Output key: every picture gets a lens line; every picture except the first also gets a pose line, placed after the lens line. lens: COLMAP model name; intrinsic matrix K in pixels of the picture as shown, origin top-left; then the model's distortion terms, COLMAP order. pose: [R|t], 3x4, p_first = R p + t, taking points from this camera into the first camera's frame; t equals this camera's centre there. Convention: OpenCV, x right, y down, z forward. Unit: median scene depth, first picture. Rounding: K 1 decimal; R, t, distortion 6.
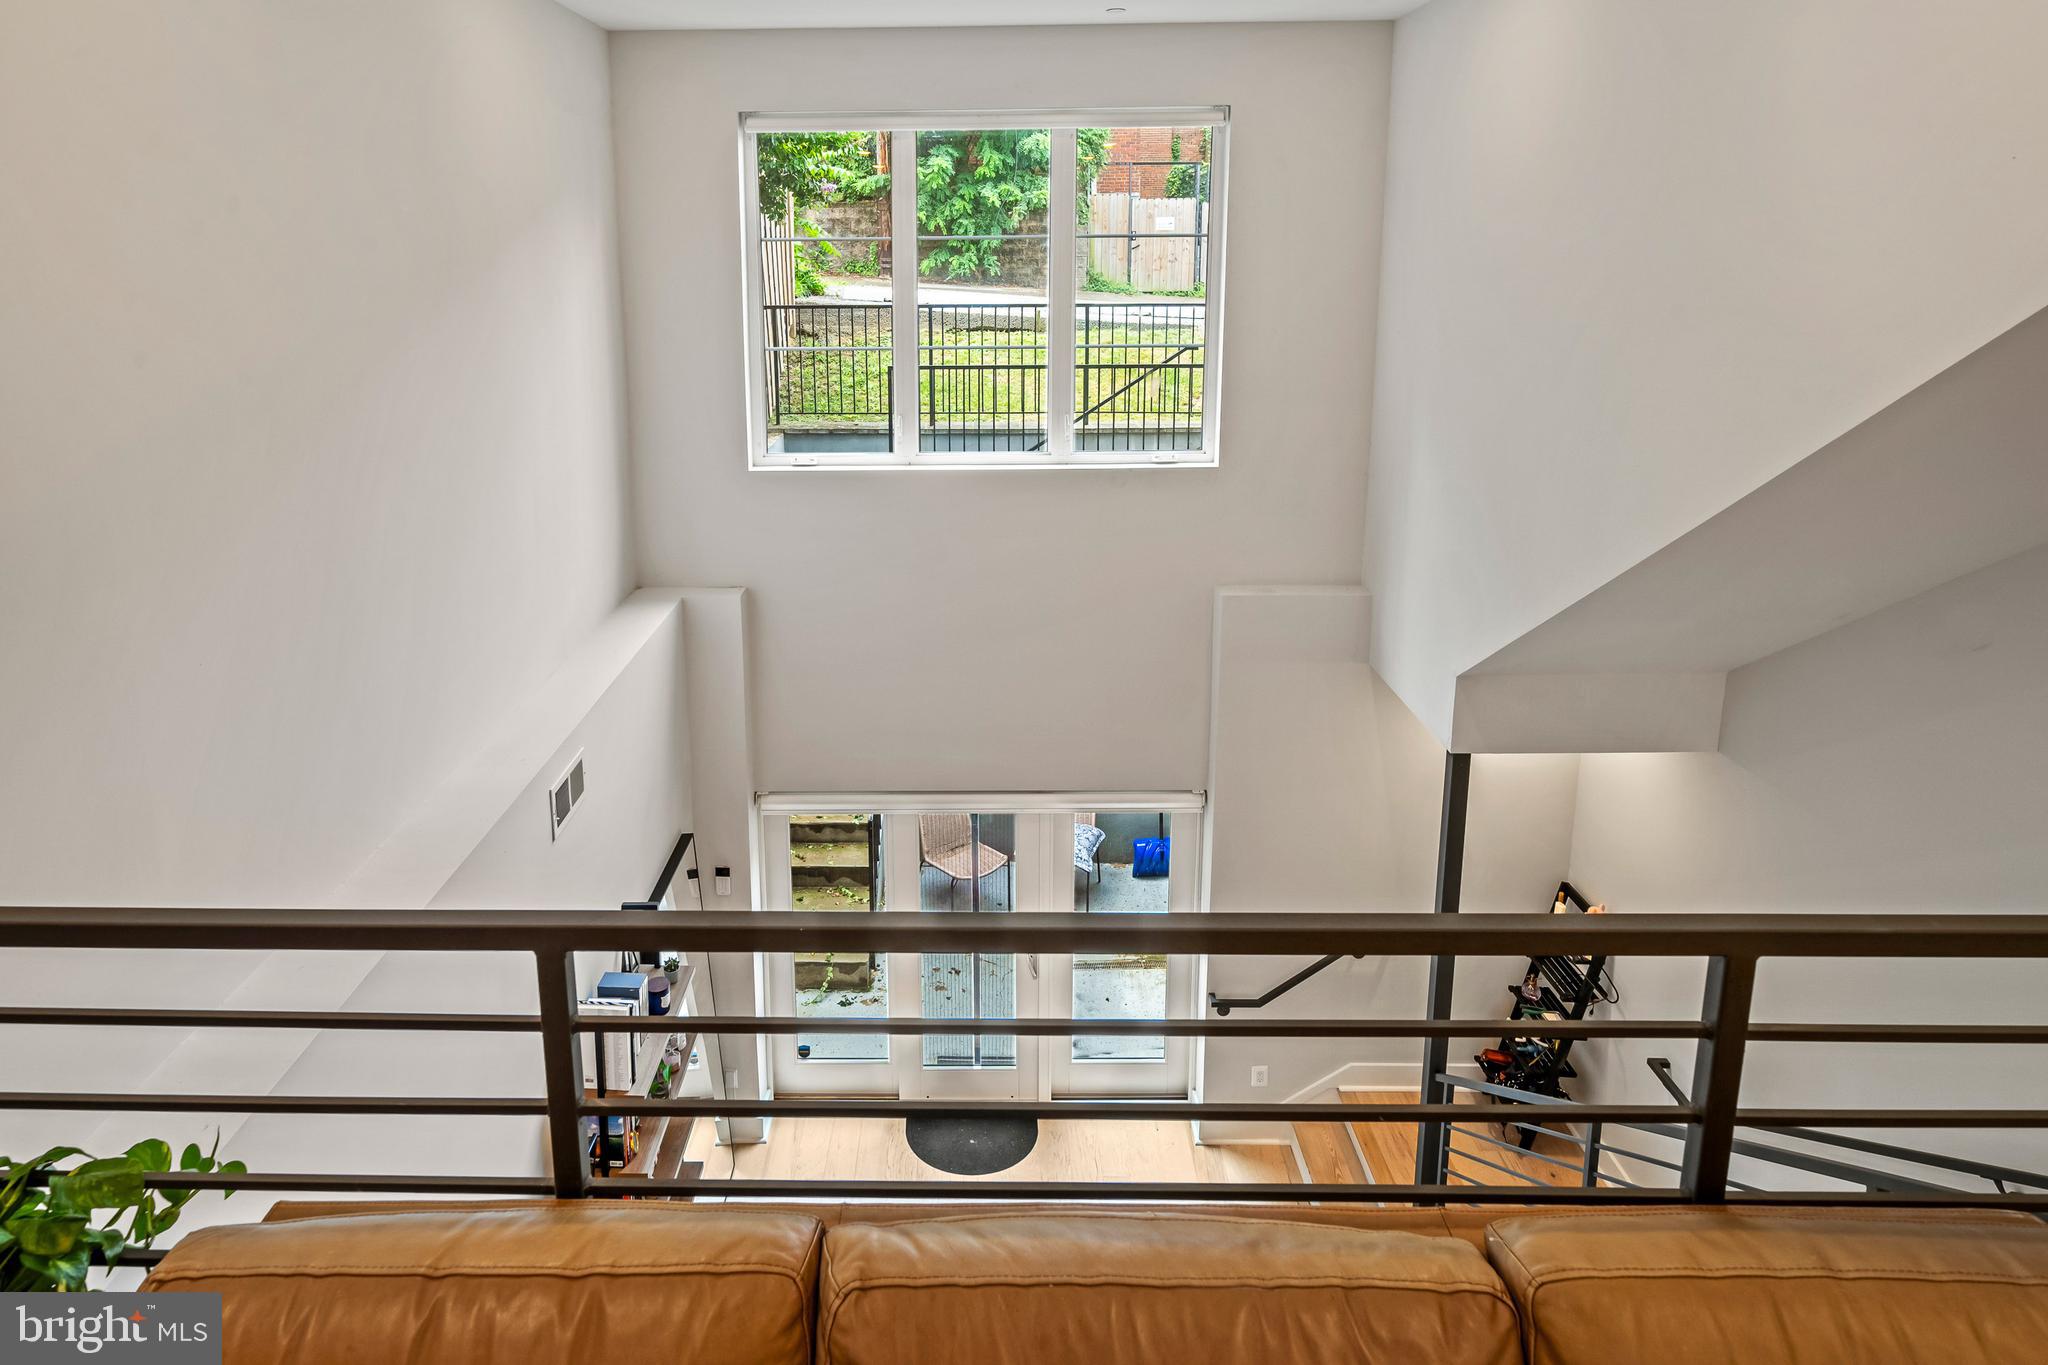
lens RADIAL K [[1111.5, 0, 971.7], [0, 1111.5, 625.3], [0, 0, 1]] dist [0.002176, -0.000012]
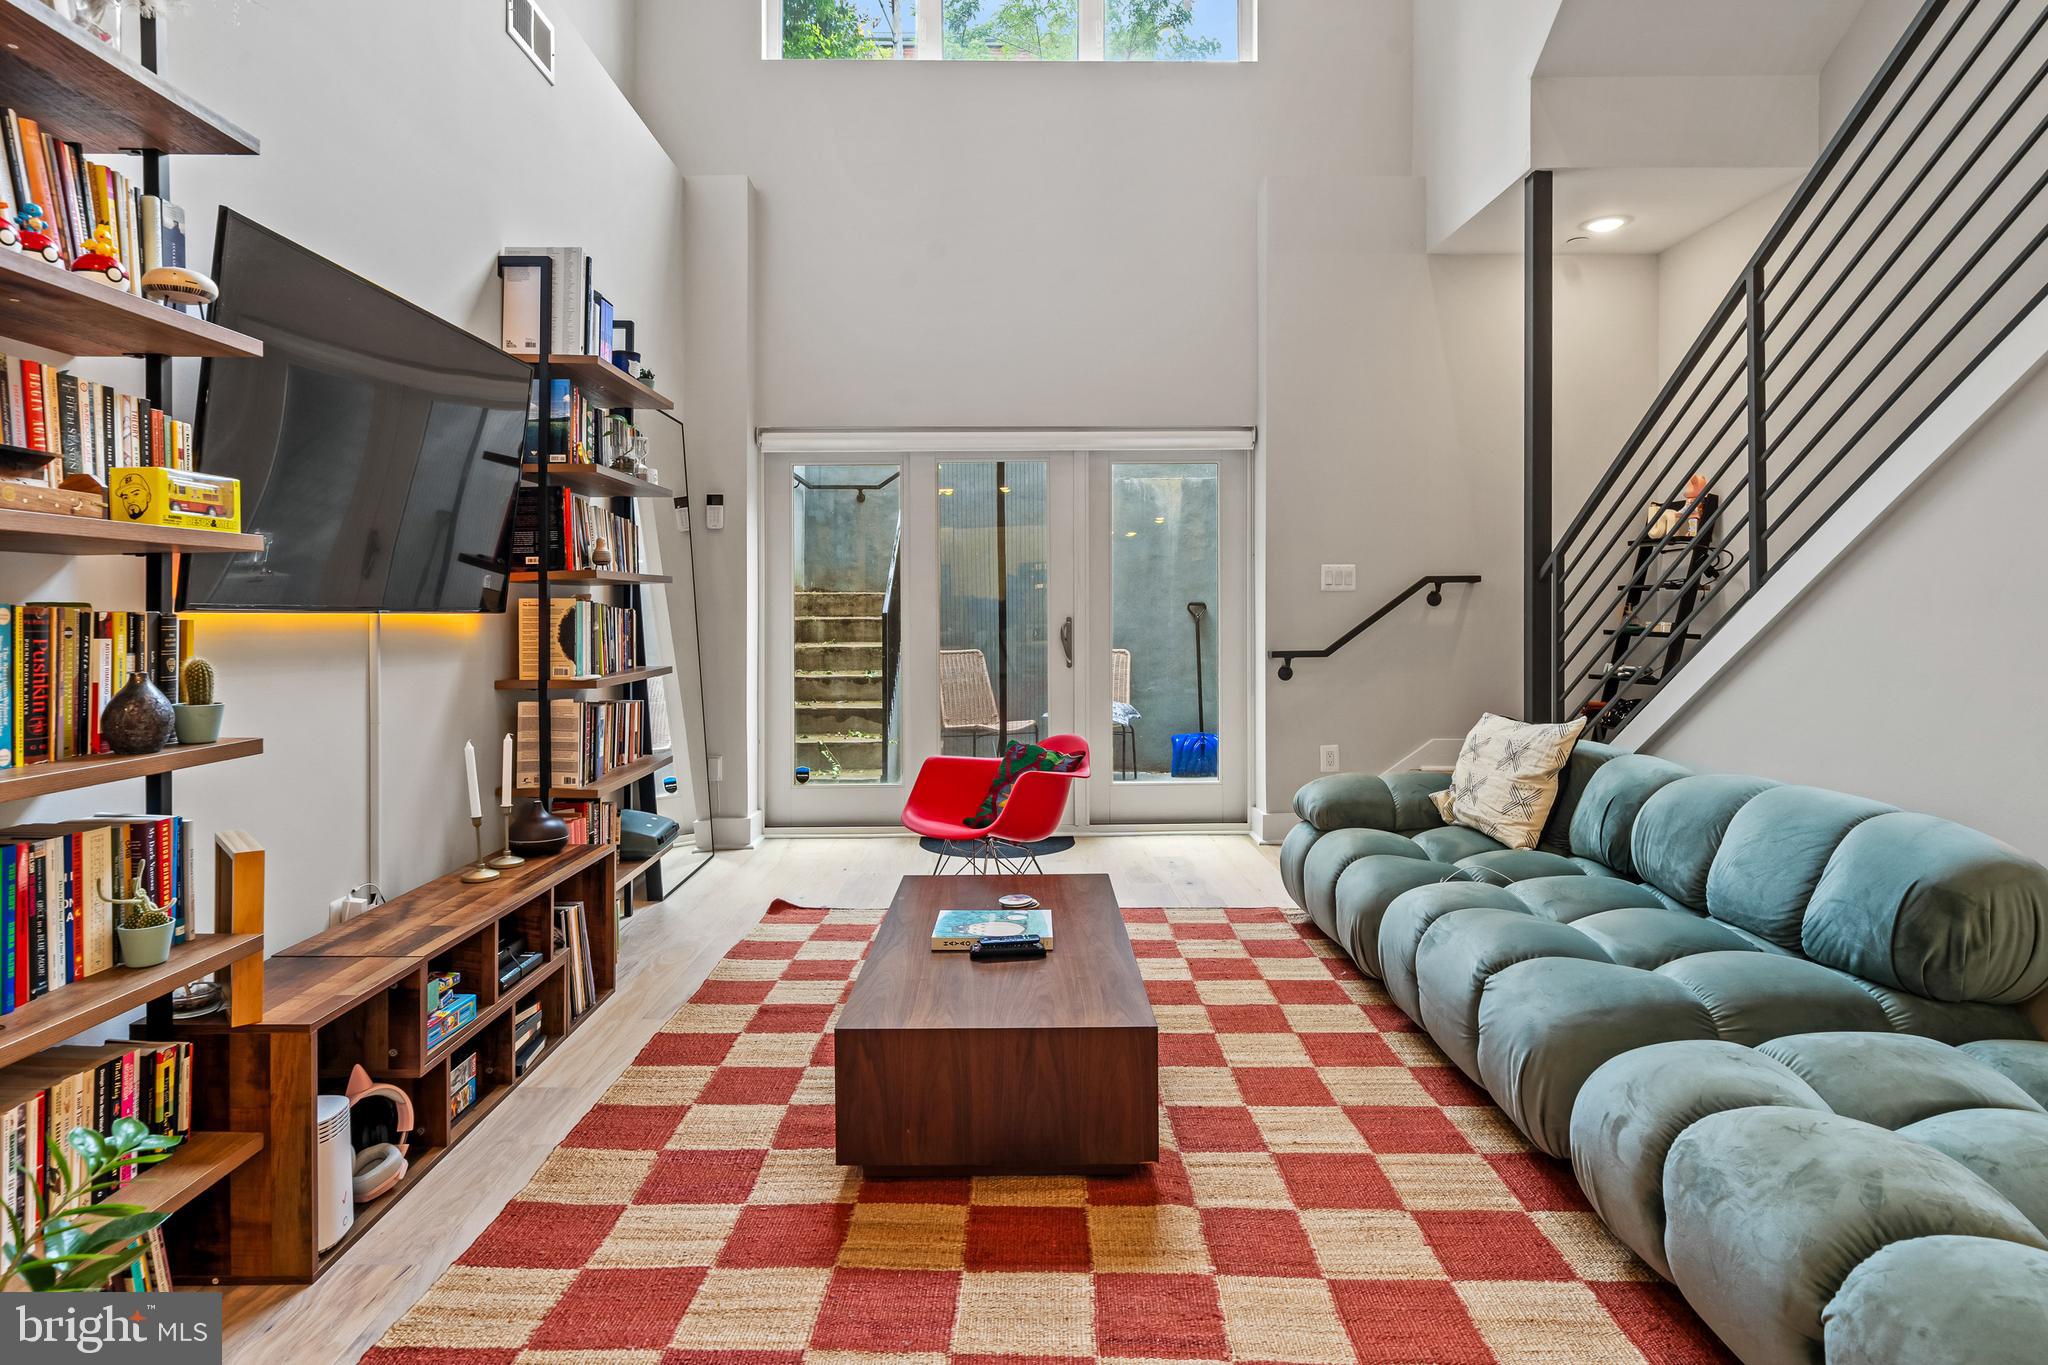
lens RADIAL K [[1111.5, 0, 1027.2], [0, 1111.5, 677.0], [0, 0, 1]] dist [0.002176, -0.000012]
pose [[0.999551, 0.002427, 0.029869, -0.002705], [0.002779, 0.984914, -0.173022, 0.504545], [-0.029839, 0.173027, 0.984465, 0.146462]]
